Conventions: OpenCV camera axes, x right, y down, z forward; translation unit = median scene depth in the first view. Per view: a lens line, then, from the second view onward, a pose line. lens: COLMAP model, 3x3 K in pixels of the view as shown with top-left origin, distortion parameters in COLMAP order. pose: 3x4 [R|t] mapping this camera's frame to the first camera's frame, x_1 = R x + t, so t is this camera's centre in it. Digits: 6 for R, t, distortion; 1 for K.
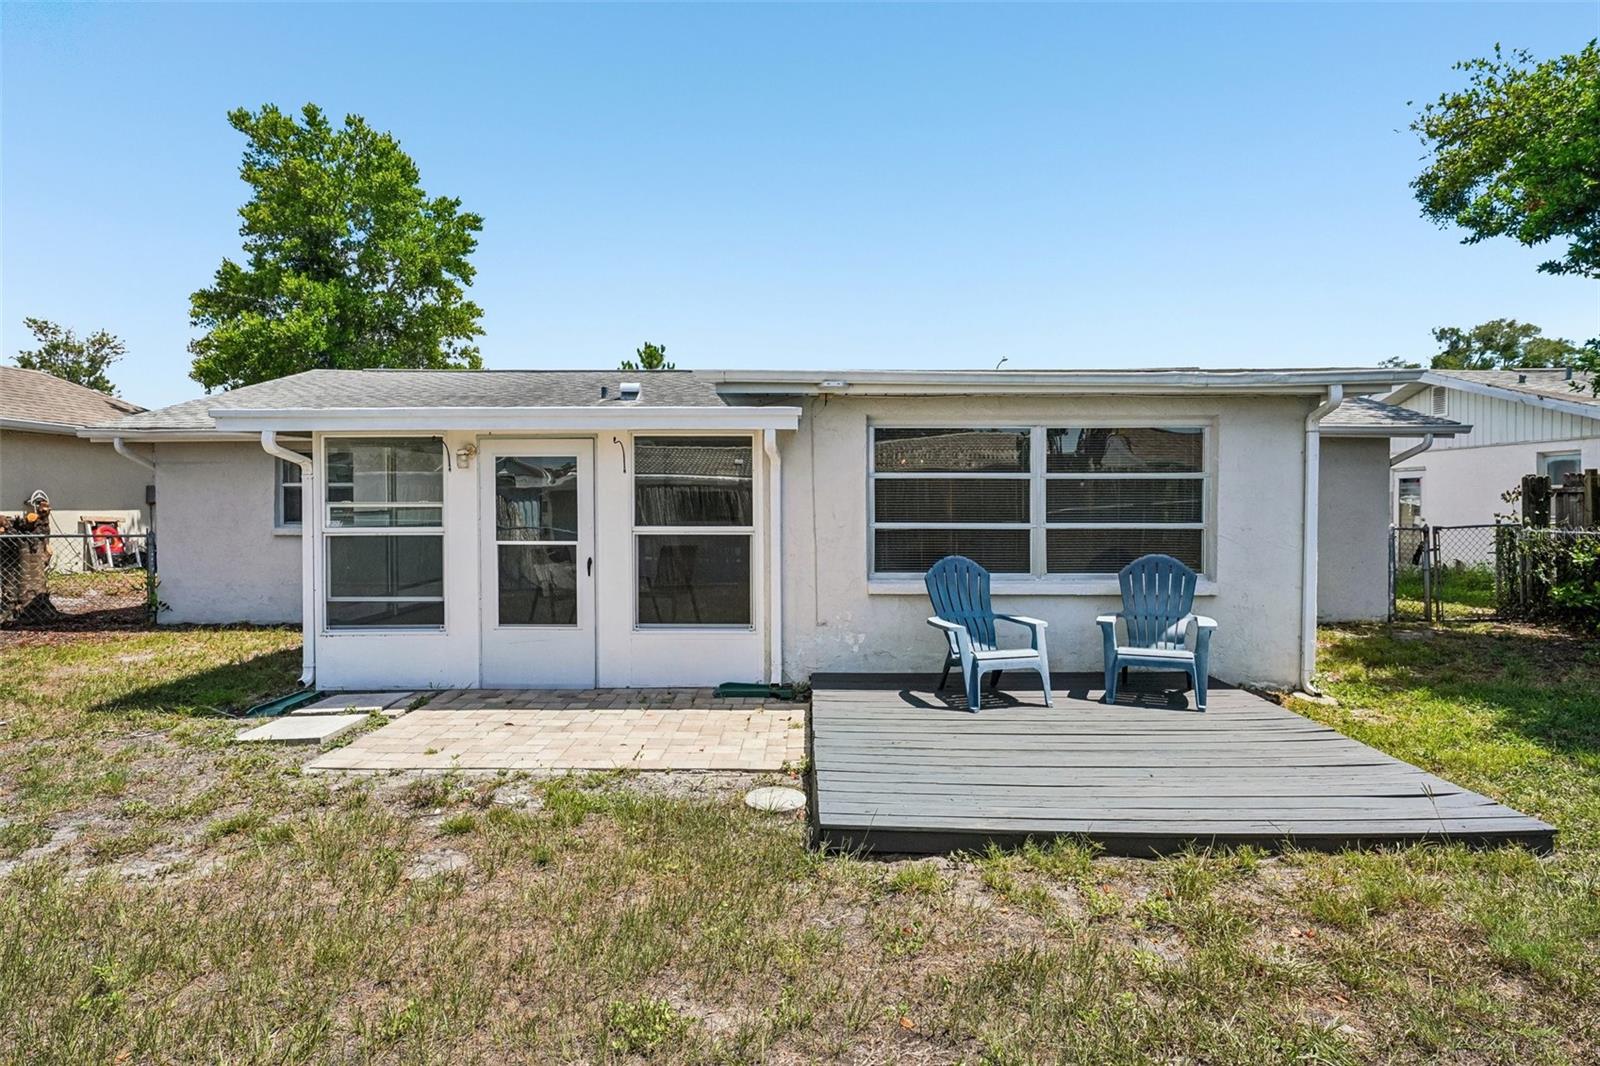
lens RADIAL K [[878.9, 0, 785.1], [0, 878.9, 520.9], [0, 0, 1]] dist [0.013306, -0.000913]
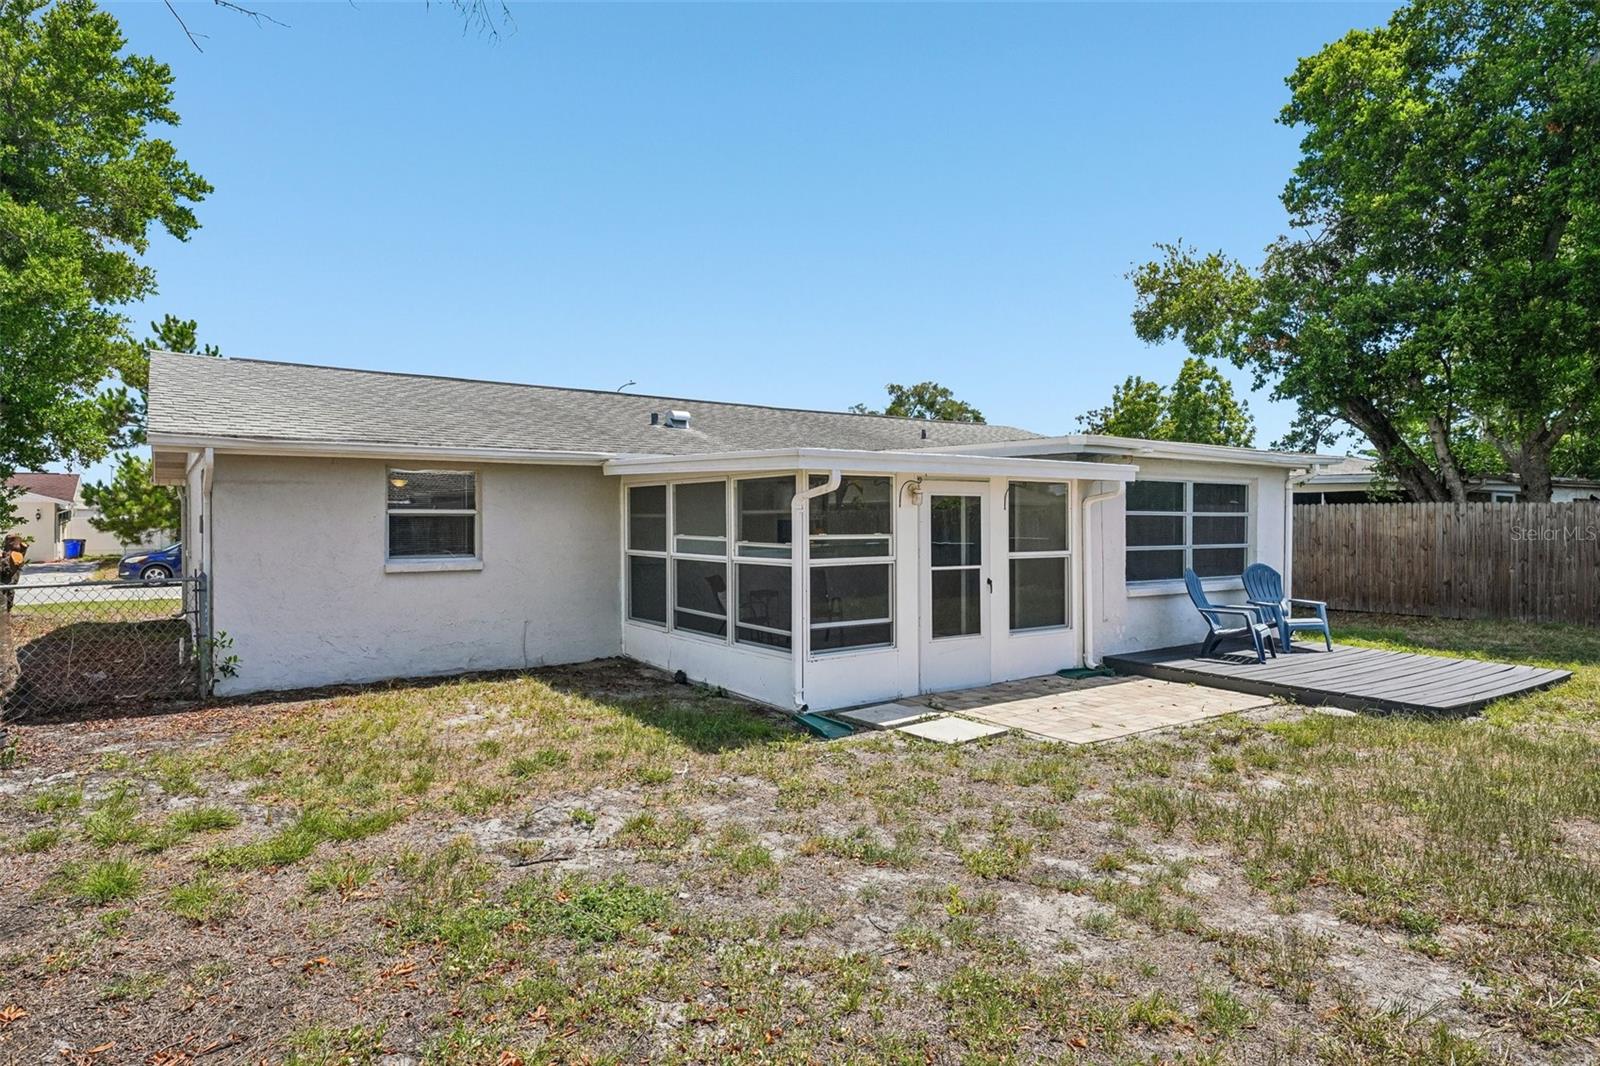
lens RADIAL K [[949.6, 0, 792.9], [0, 949.6, 525.6], [0, 0, 1]] dist [0.019274, -0.003414]
pose [[0.800079, -0.002051, 0.599892, -1.217518], [0.012102, 0.999846, -0.012722, -0.018251], [-0.599773, 0.017439, 0.799980, 0.094657]]
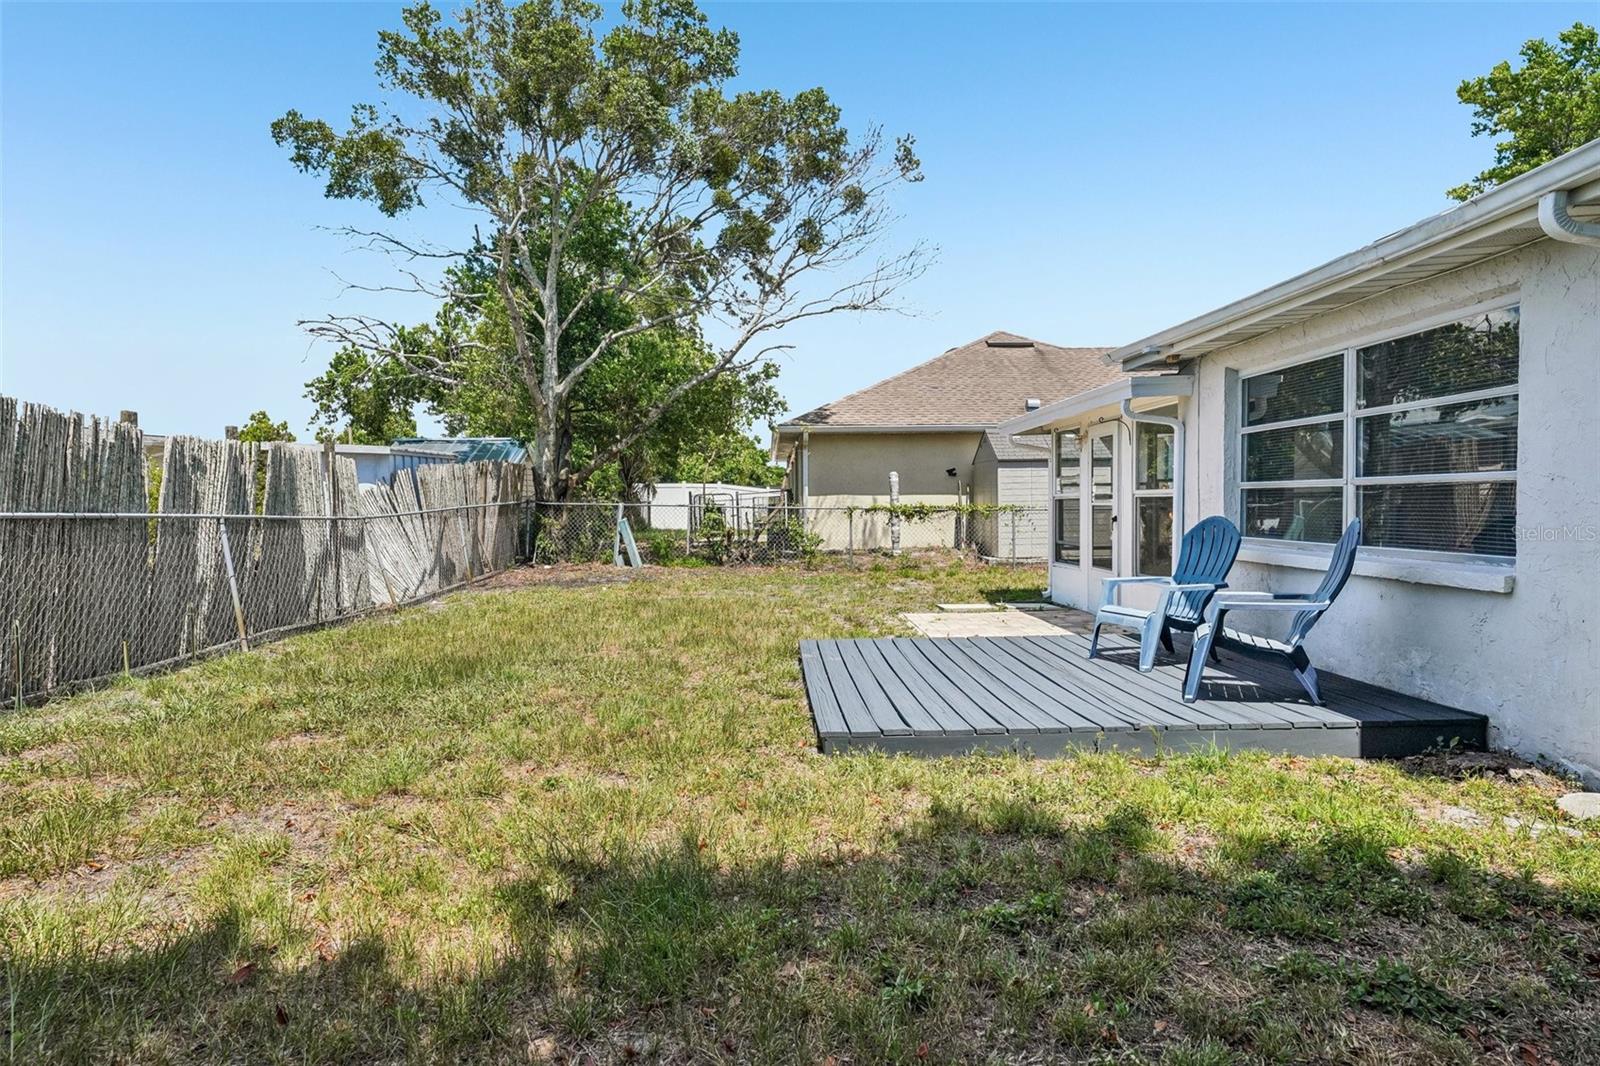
lens RADIAL K [[949.6, 0, 760.6], [0, 949.6, 529.8], [0, 0, 1]] dist [0.019274, -0.003414]
pose [[0.035759, 0.031093, -0.998877, 1.066914], [-0.018071, 0.999373, 0.030461, 0.030225], [0.999197, 0.016961, 0.036299, 0.459680]]
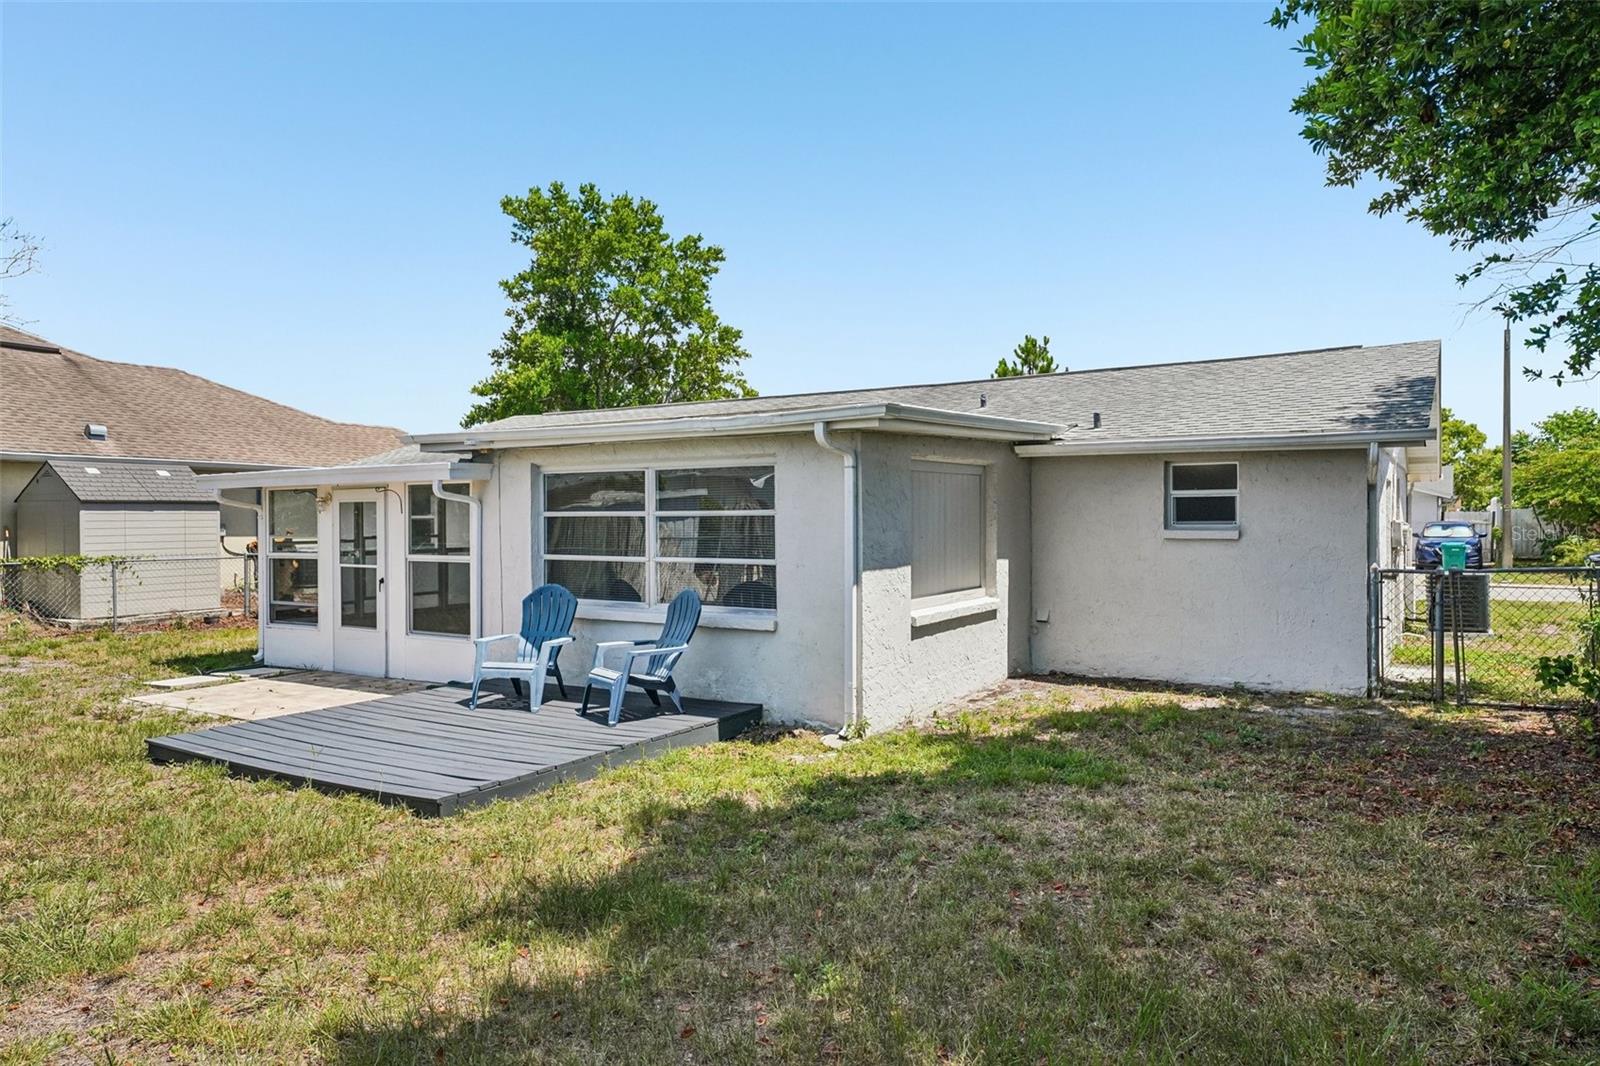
lens RADIAL K [[1062.4, 0, 769.3], [0, 1062.4, 535.9], [0, 0, 1]] dist [0.012404, 0.002655]
pose [[0.843465, 0.004466, -0.537166, 1.098983], [-0.007557, 0.999965, -0.003552, -0.019603], [0.537132, 0.007055, 0.843469, -0.031118]]
